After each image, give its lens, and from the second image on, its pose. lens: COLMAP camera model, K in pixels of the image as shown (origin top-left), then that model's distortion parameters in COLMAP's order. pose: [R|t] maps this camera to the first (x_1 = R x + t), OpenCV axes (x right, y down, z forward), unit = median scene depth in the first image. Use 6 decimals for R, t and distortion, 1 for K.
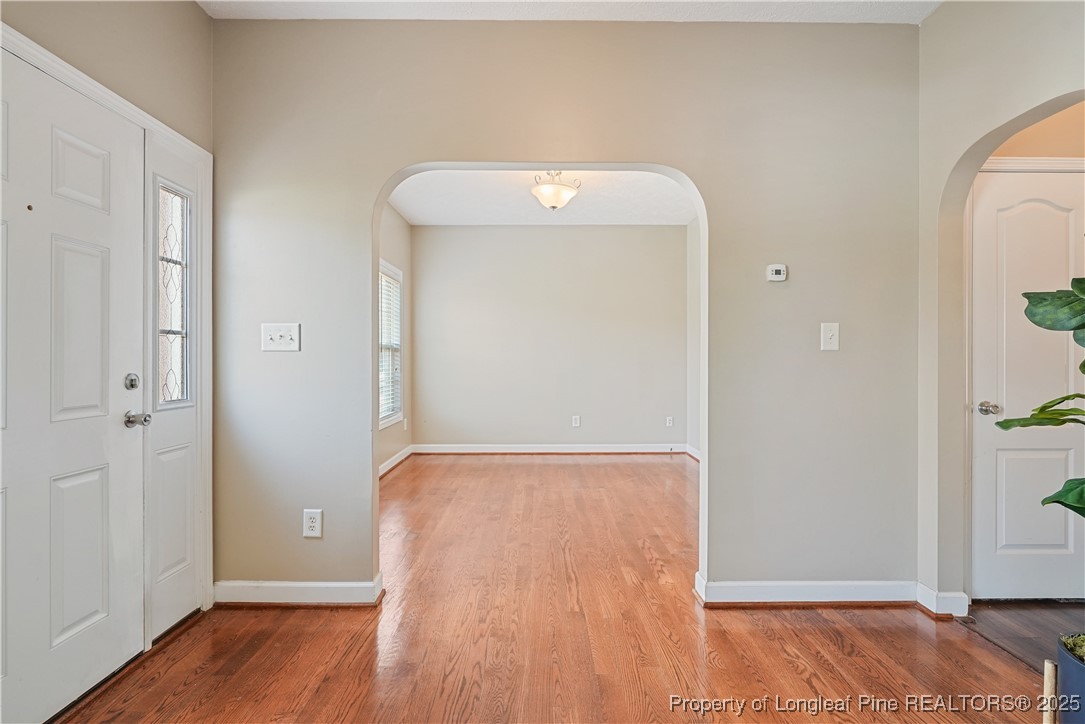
lens RADIAL K [[540.1, 0, 542.4], [0, 540.1, 359.1], [0, 0, 1]] dist [-0.005805, -0.000344]
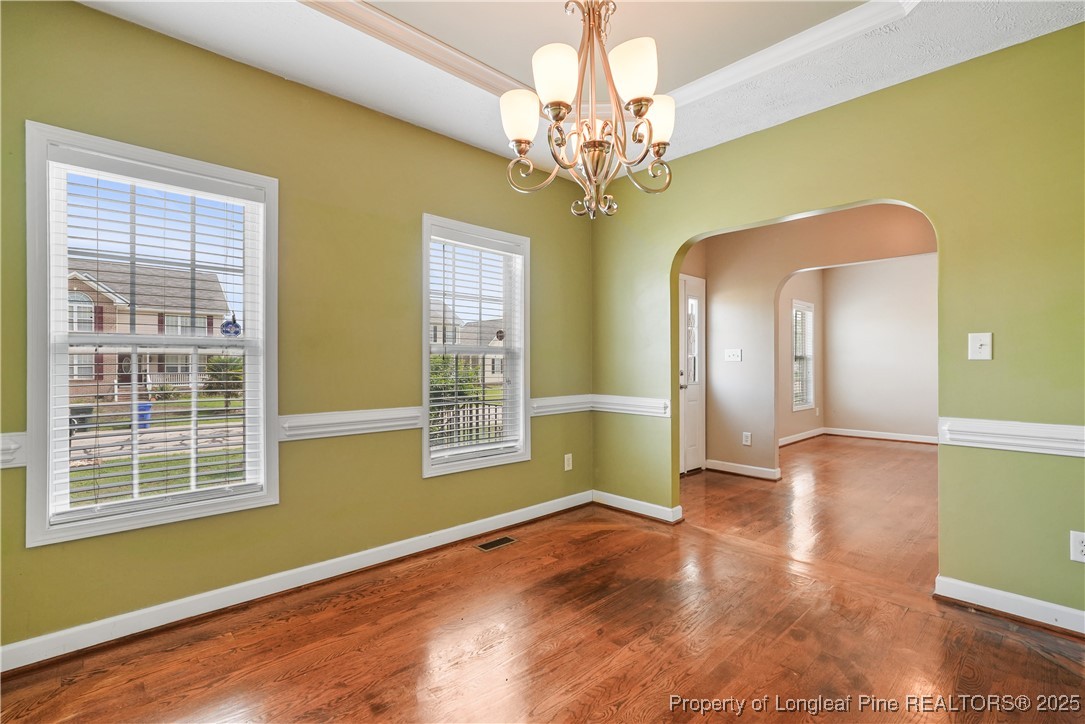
lens RADIAL K [[489.6, 0, 537.2], [0, 489.6, 362.2], [0, 0, 1]] dist [-0.013077, 0.000835]
pose [[0.675230, -0.006179, -0.737581, 0.251451], [-0.000751, 0.999959, -0.009065, 0.003737], [0.737607, 0.006675, 0.675198, -0.527289]]
